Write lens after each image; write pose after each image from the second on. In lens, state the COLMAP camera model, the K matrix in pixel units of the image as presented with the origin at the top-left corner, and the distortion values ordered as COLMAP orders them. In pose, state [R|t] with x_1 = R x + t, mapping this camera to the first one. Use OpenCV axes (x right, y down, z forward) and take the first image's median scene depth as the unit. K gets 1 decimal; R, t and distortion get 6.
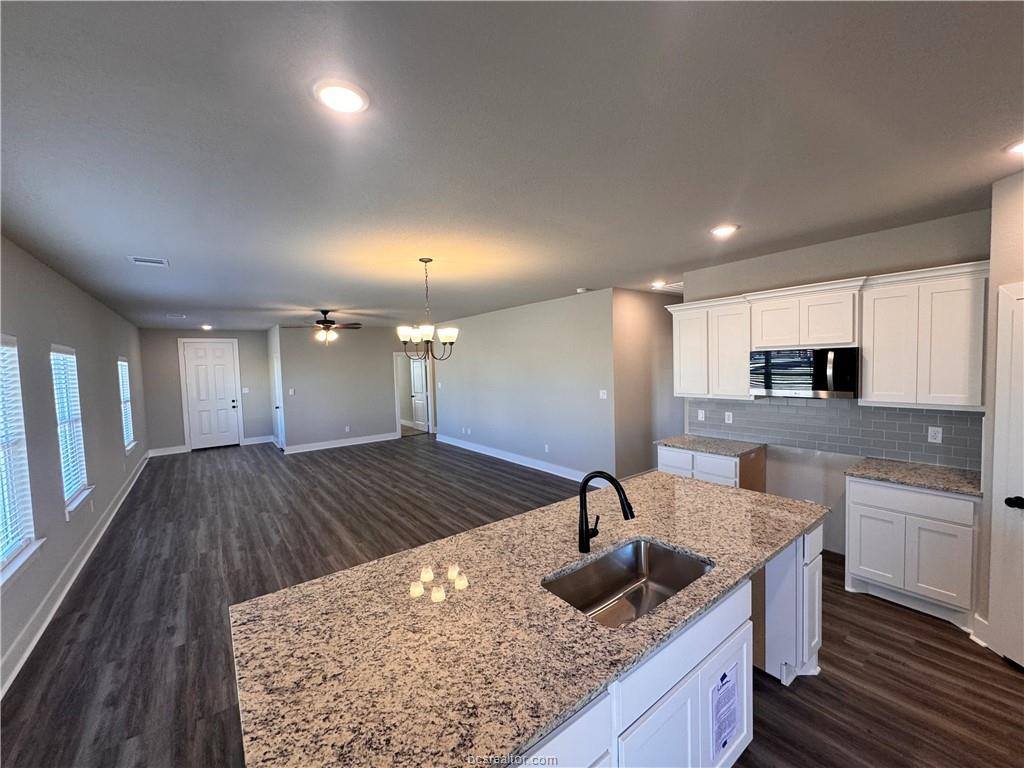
lens RADIAL K [[406.6, 0, 512.7], [0, 406.6, 382.1], [0, 0, 1]] dist [-0.002179, 0.000183]
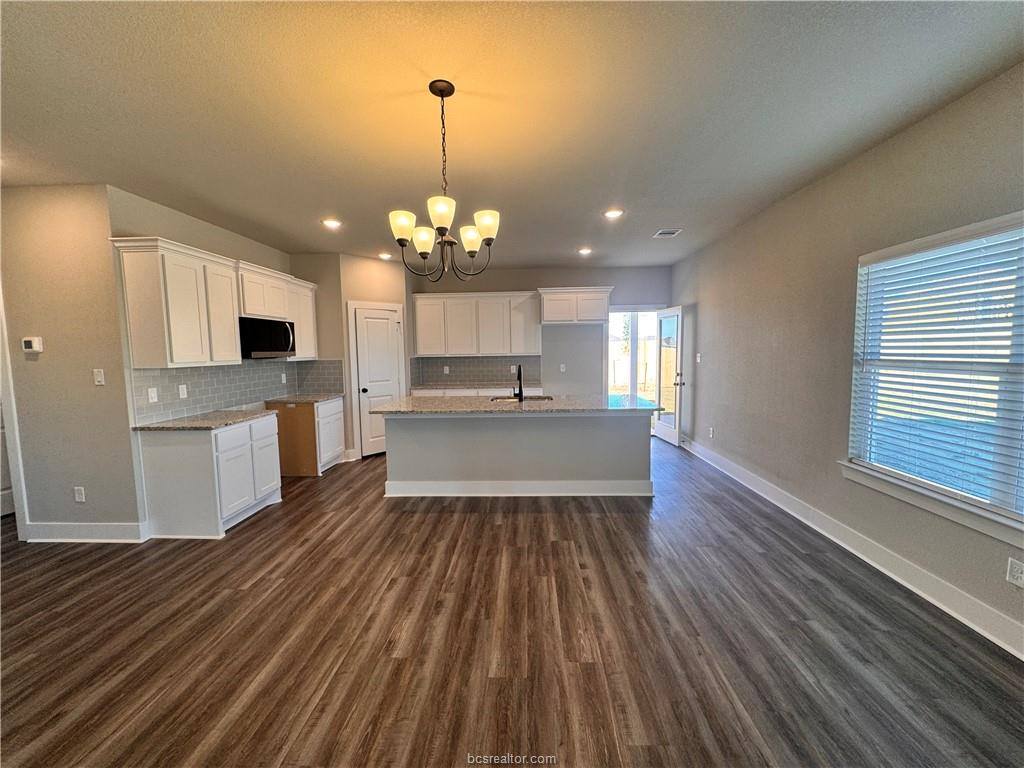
lens RADIAL K [[406.6, 0, 512.6], [0, 406.6, 383.9], [0, 0, 1]] dist [-0.002179, 0.000183]
pose [[-0.771313, -0.010889, 0.636363, -0.781687], [0.070984, 0.992144, 0.103014, 0.047212], [-0.632486, 0.124628, -0.764480, 1.736199]]
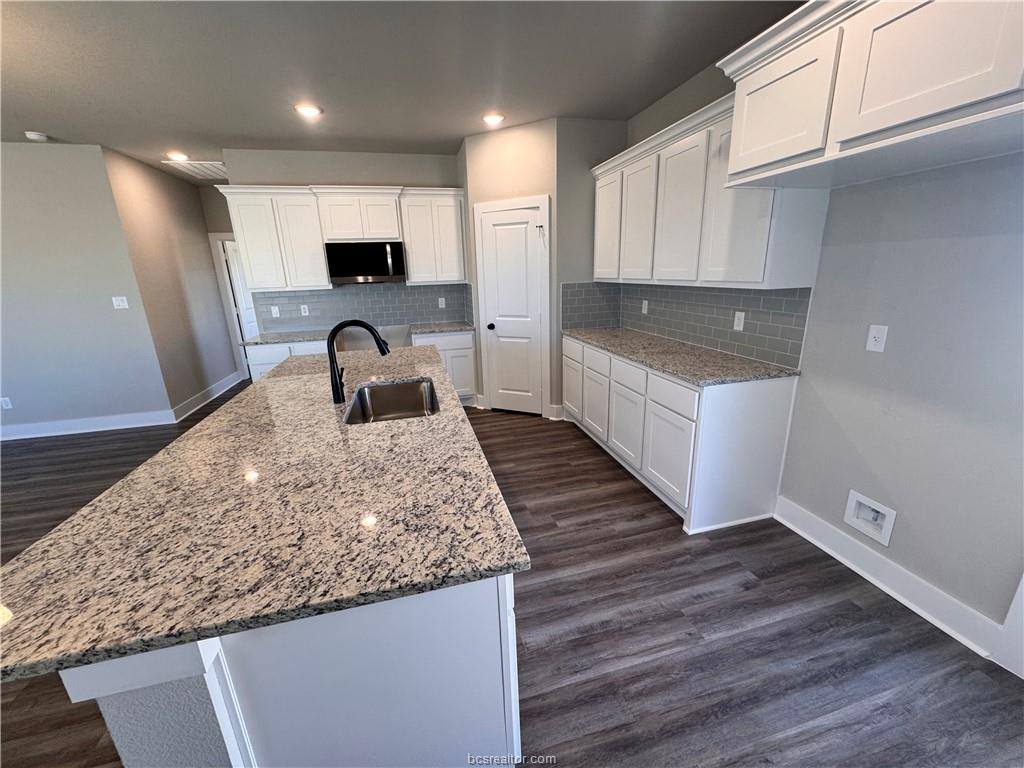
lens RADIAL K [[406.6, 0, 513.4], [0, 406.6, 382.7], [0, 0, 1]] dist [-0.002179, 0.000183]
pose [[0.386995, -0.230059, 0.892921, -0.356518], [0.064079, 0.972744, 0.222853, 0.099653], [-0.919853, -0.029026, 0.391189, 0.110586]]
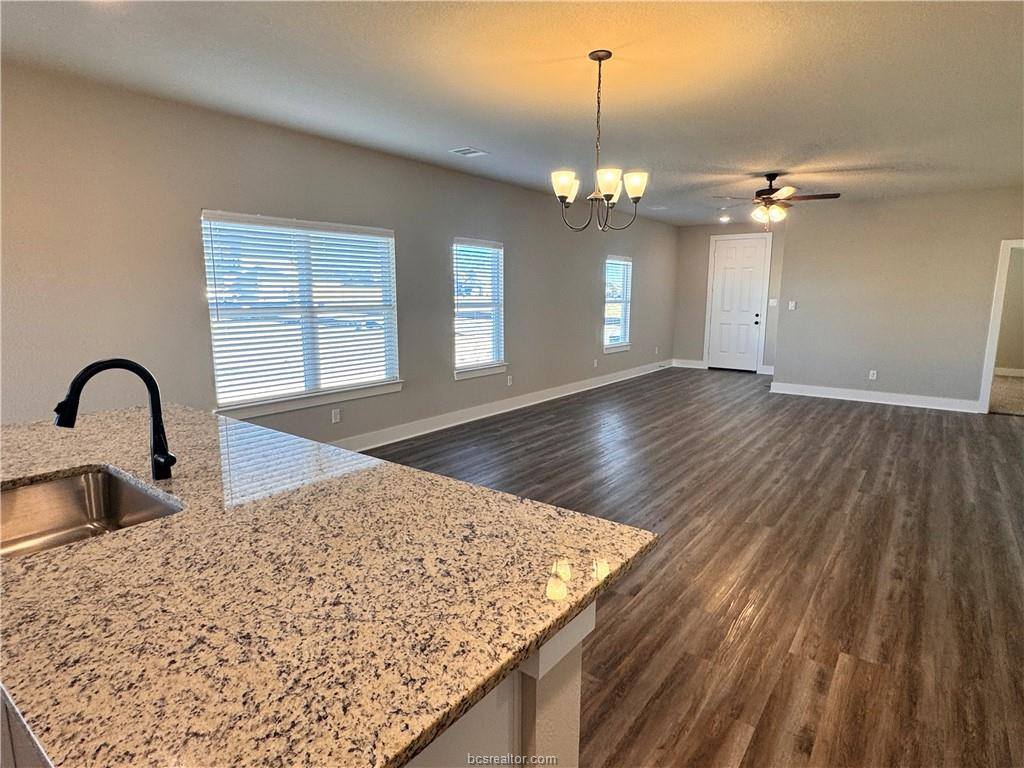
lens RADIAL K [[566.2, 0, 513.3], [0, 566.2, 384.2], [0, 0, 1]] dist [-0.000807, 0.000610]
pose [[0.273703, 0.188118, -0.943238, 0.757783], [-0.058746, 0.982125, 0.178827, 0.033108], [0.960018, 0.006466, 0.279862, 0.813232]]
